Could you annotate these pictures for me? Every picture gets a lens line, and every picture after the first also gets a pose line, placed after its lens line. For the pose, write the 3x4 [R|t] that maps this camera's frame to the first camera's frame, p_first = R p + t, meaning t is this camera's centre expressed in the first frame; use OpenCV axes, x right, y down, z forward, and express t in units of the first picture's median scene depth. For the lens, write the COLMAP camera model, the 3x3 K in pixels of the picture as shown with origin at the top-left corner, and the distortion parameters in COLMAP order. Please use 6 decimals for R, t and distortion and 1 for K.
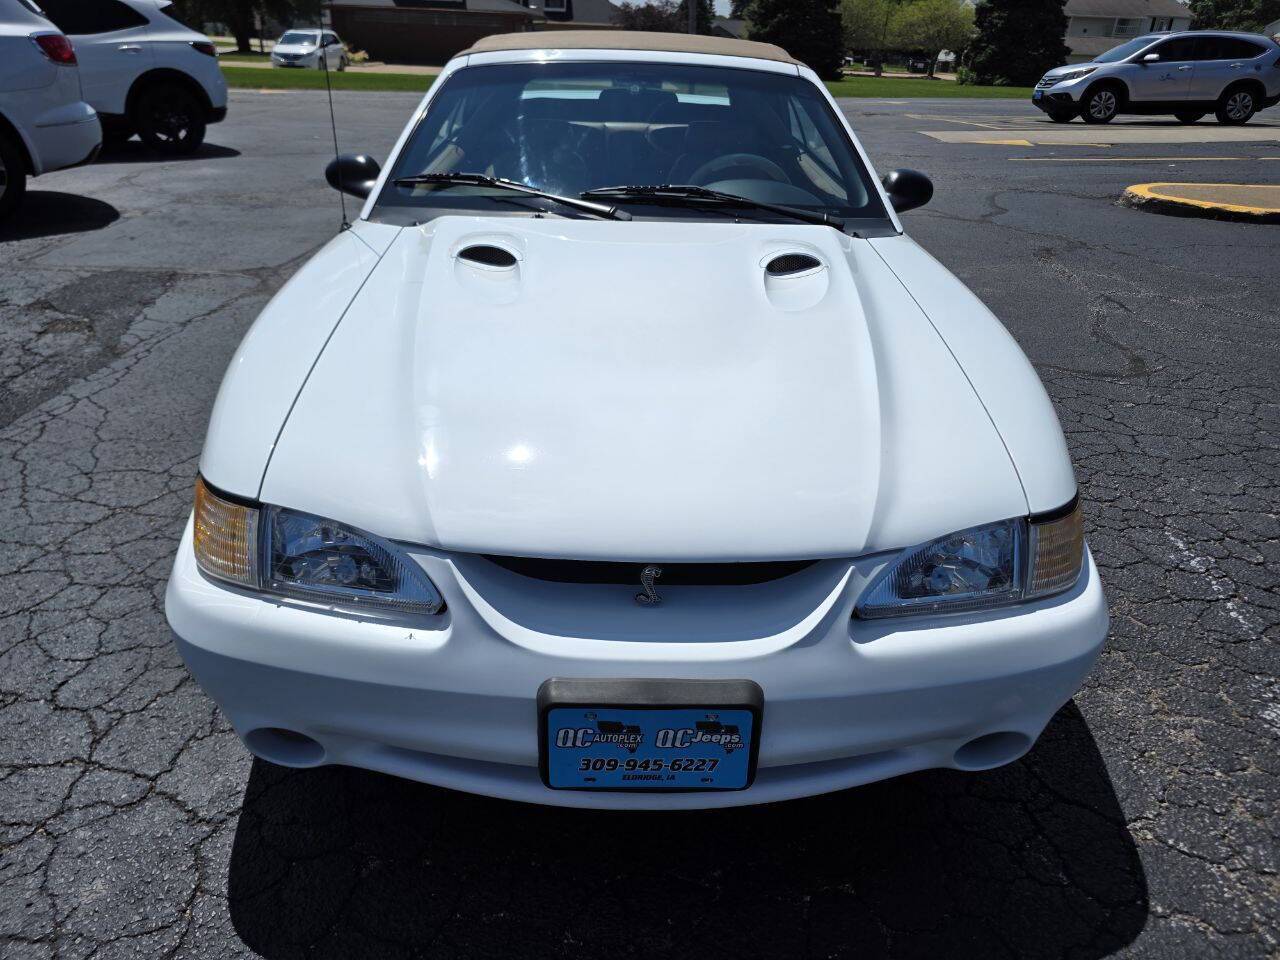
lens RADIAL K [[836.5, 0, 636.7], [0, 836.5, 486.3], [0, 0, 1]] dist [0.046888, -0.034537]
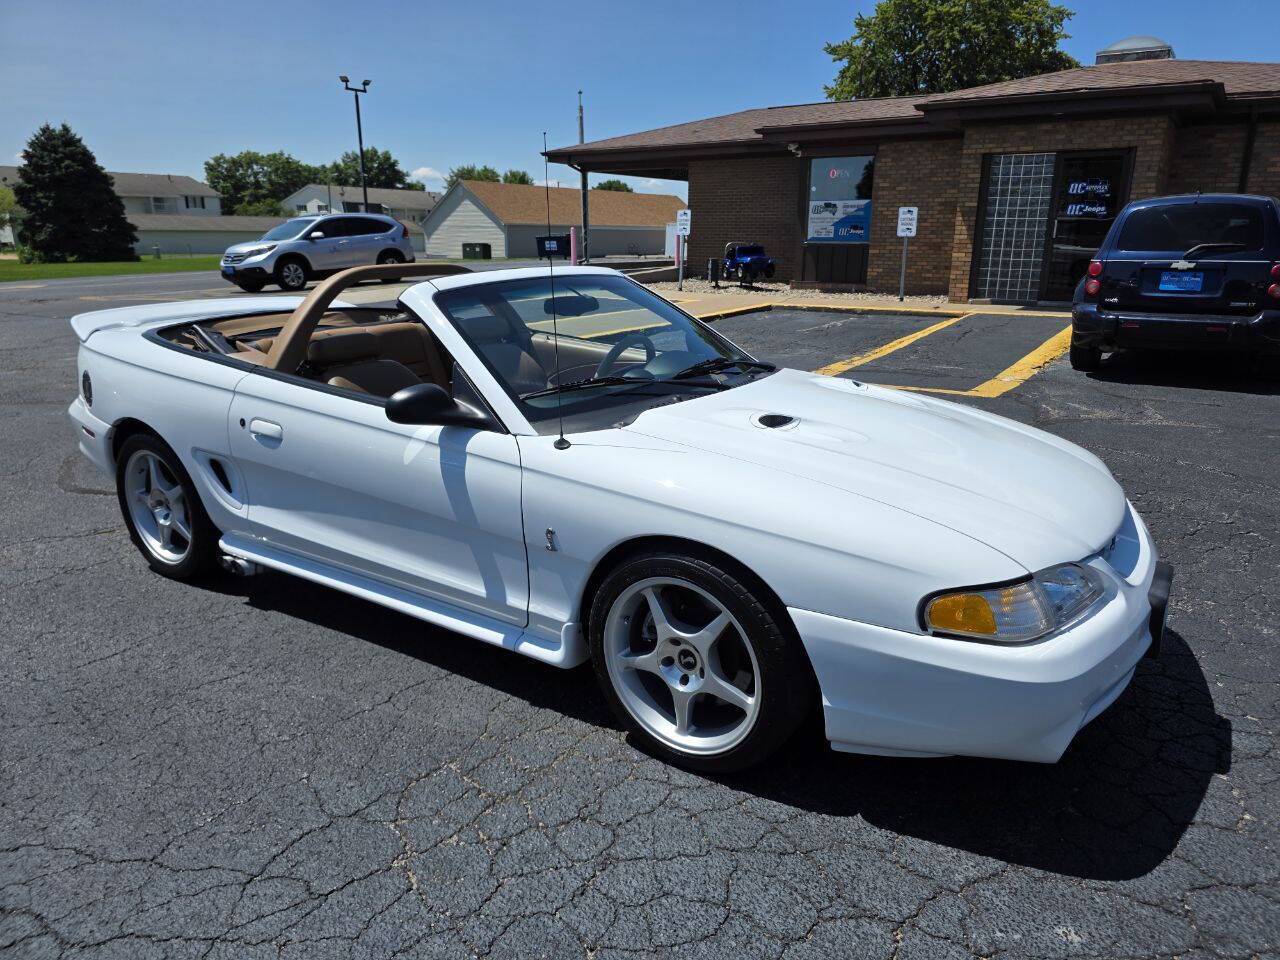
lens RADIAL K [[843.7, 0, 640.0], [0, 843.7, 480.0], [0, 0, 1]] dist [0.043700, -0.036800]
pose [[0.579341, -0.262791, 0.771560, -0.133207], [0.399223, 0.916769, 0.012484, -0.029011], [-0.710623, 0.300792, 0.636034, 0.033928]]
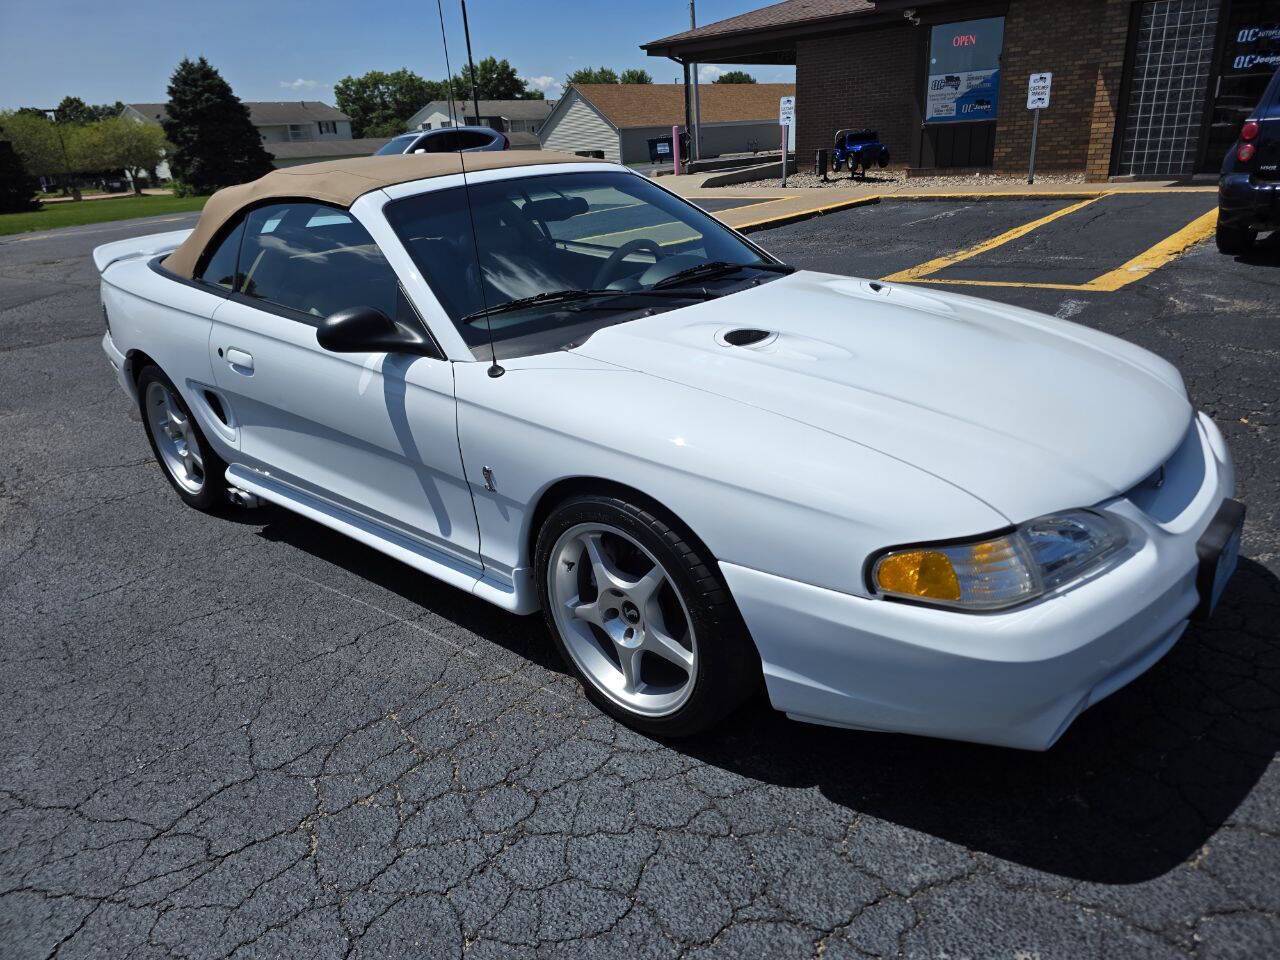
lens RADIAL K [[836.5, 0, 636.7], [0, 836.5, 486.3], [0, 0, 1]] dist [0.046888, -0.034537]
pose [[0.680489, -0.352423, 0.642442, -0.105381], [0.417454, 0.907009, 0.055379, -0.021548], [-0.602218, 0.230506, 0.764331, 0.028155]]
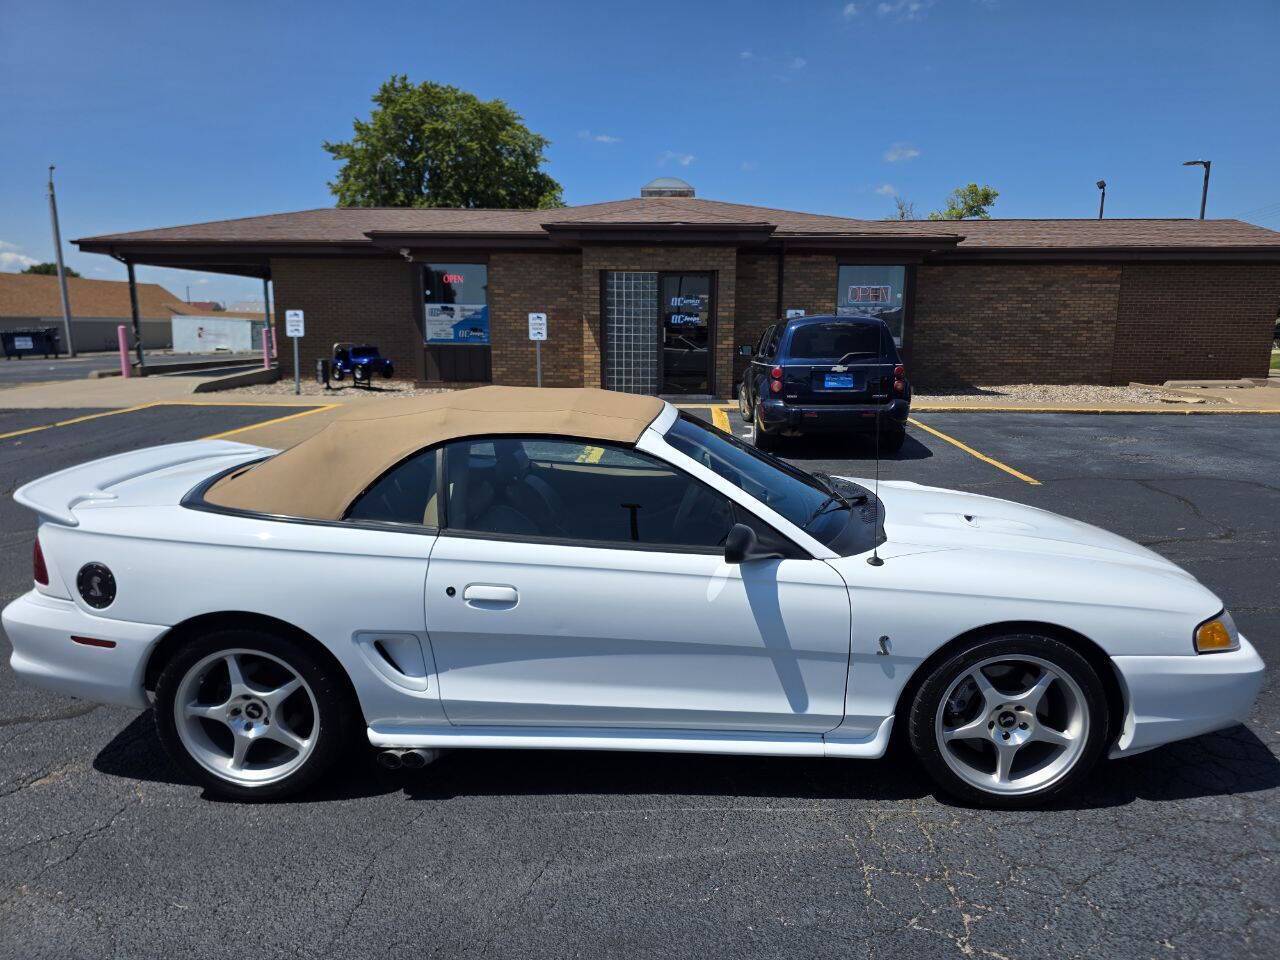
lens RADIAL K [[855.9, 0, 636.4], [0, 855.9, 485.1], [0, 0, 1]] dist [0.041231, -0.036987]
pose [[0.075832, -0.217822, 0.973038, -0.187581], [0.468283, 0.869317, 0.158109, -0.092092], [-0.880318, 0.443668, 0.167925, 0.126800]]
